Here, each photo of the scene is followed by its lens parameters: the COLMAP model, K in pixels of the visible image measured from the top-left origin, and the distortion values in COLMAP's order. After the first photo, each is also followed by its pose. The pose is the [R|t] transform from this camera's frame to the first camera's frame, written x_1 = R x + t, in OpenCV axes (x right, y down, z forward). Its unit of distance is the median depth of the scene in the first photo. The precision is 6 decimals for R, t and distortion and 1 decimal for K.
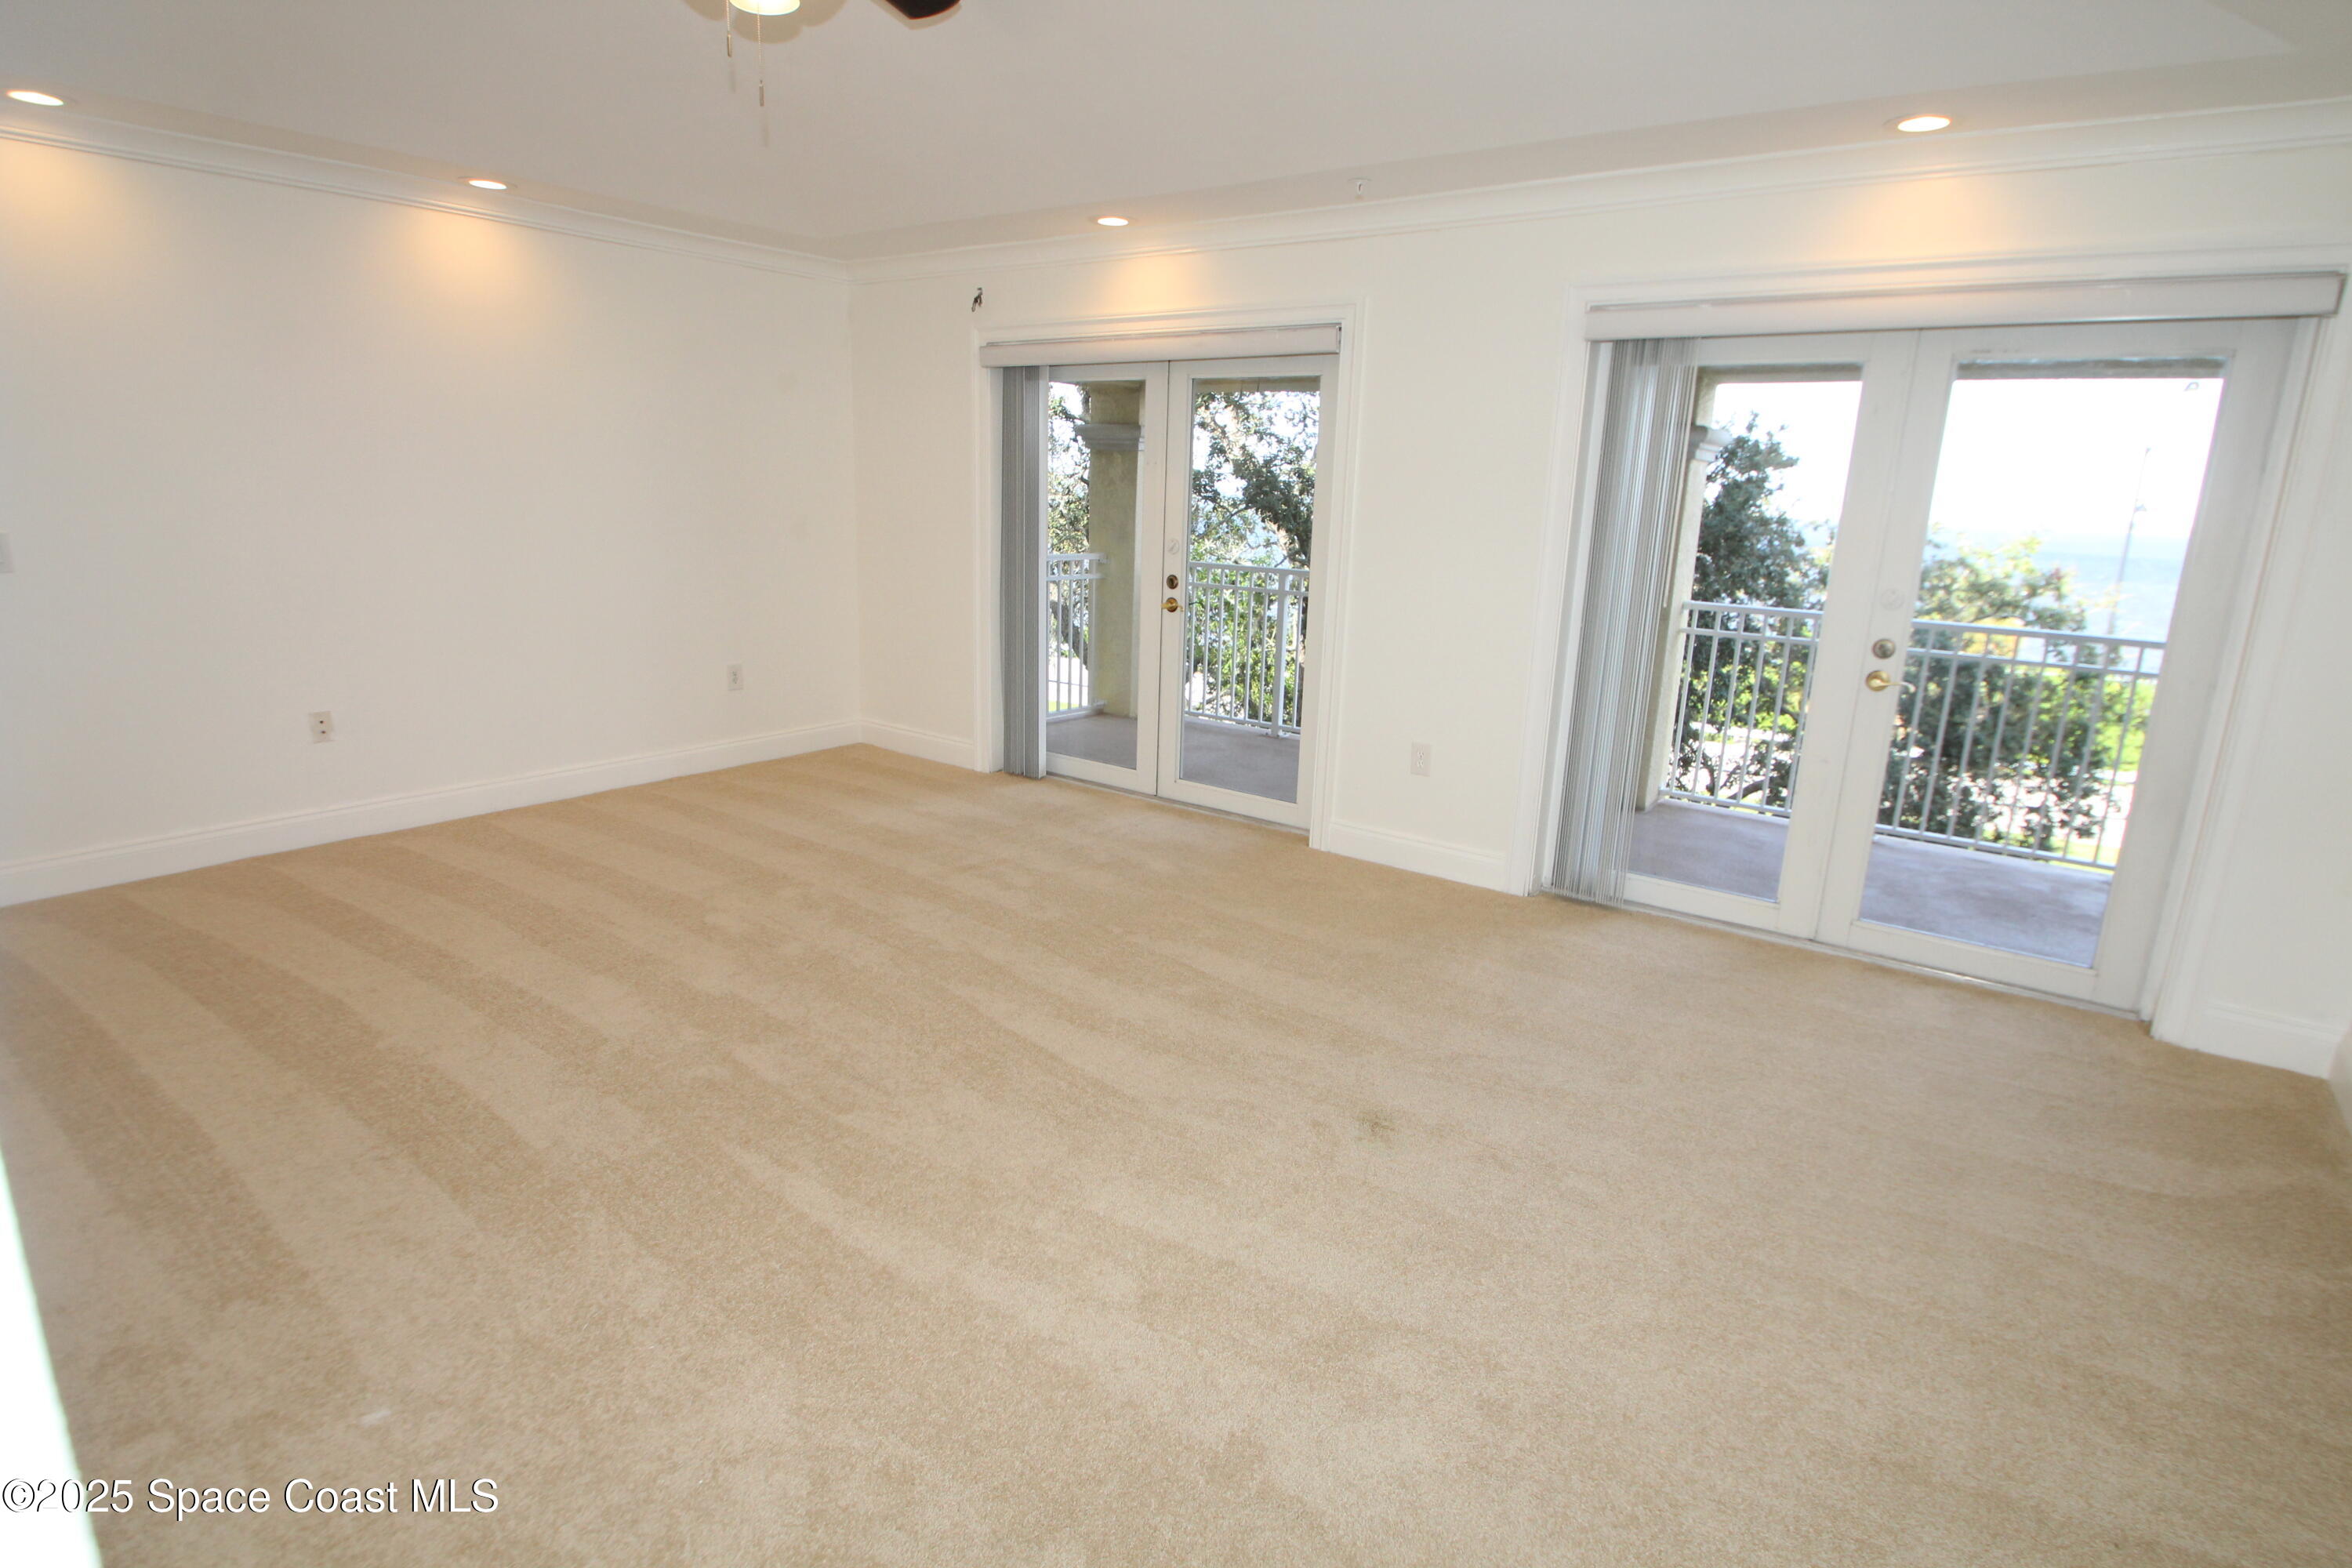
lens RADIAL K [[1218.0, 0, 1154.8], [0, 1218.0, 789.1], [0, 0, 1]] dist [-0.001433, -0.000683]
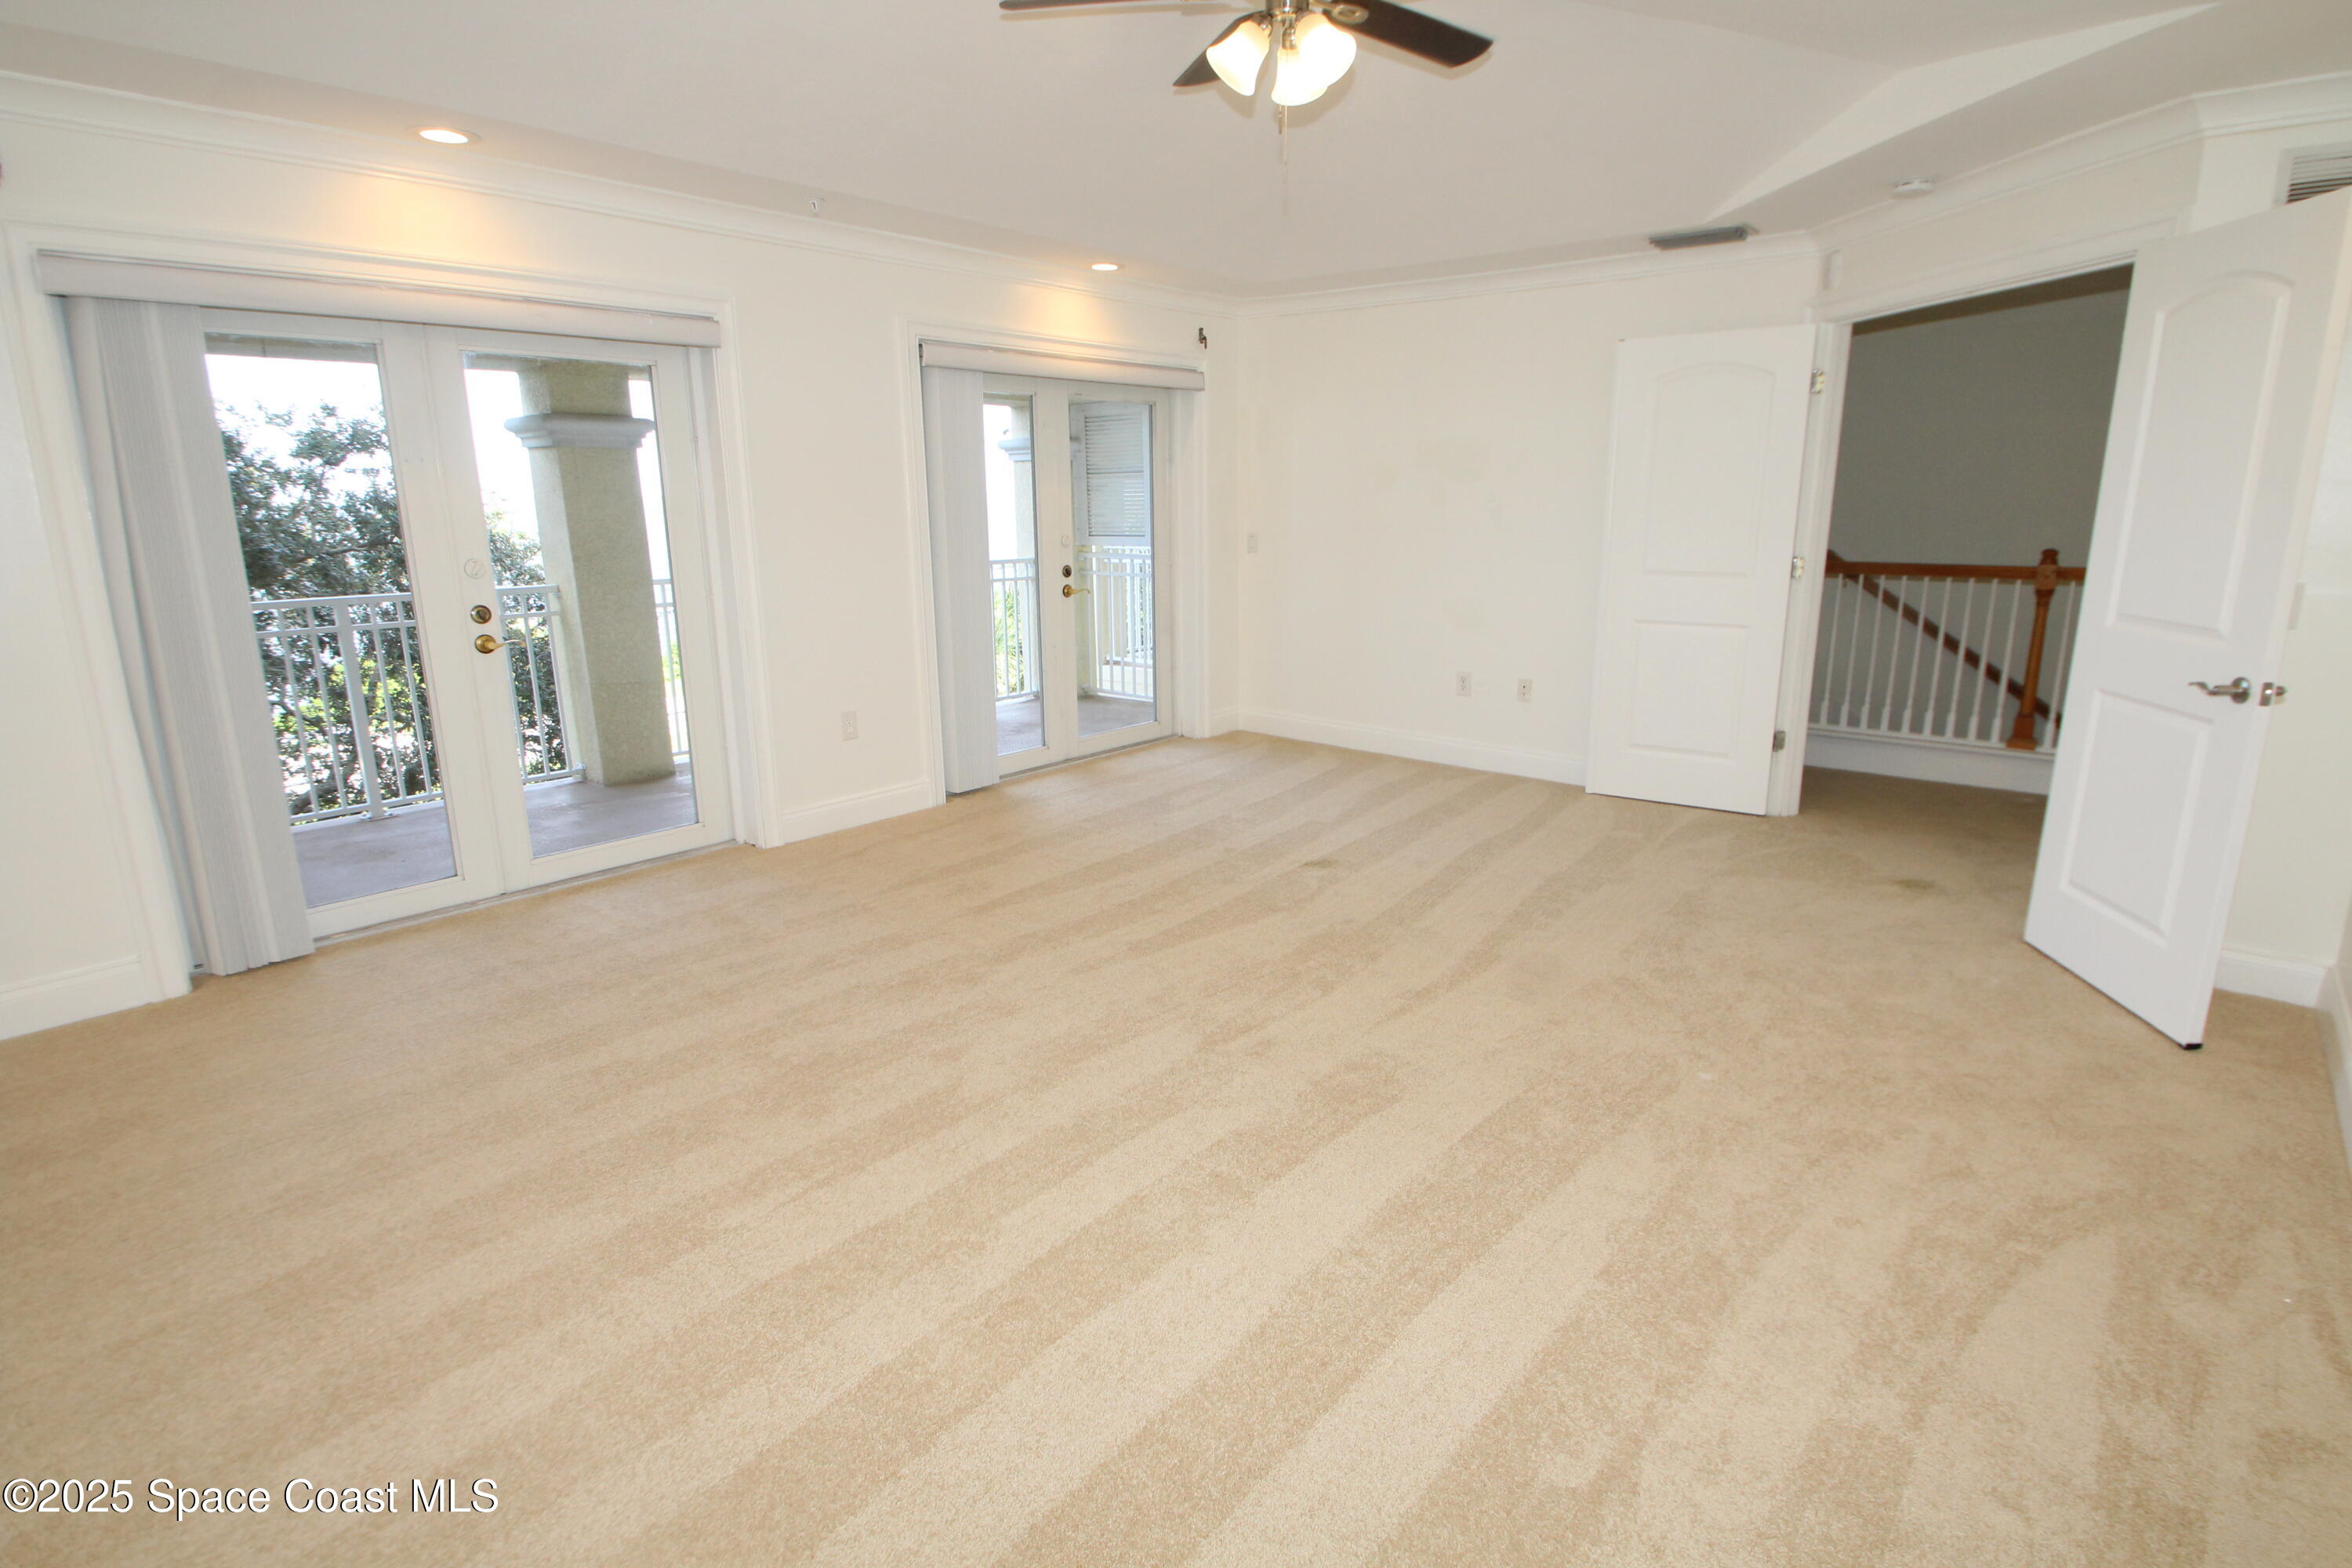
lens RADIAL K [[1218.0, 0, 1157.9], [0, 1218.0, 778.6], [0, 0, 1]] dist [-0.001433, -0.000683]
pose [[0.060426, -0.264892, 0.962383, -0.723675], [0.245398, 0.938496, 0.242909, -0.153976], [-0.967537, 0.221488, 0.121714, 0.511962]]
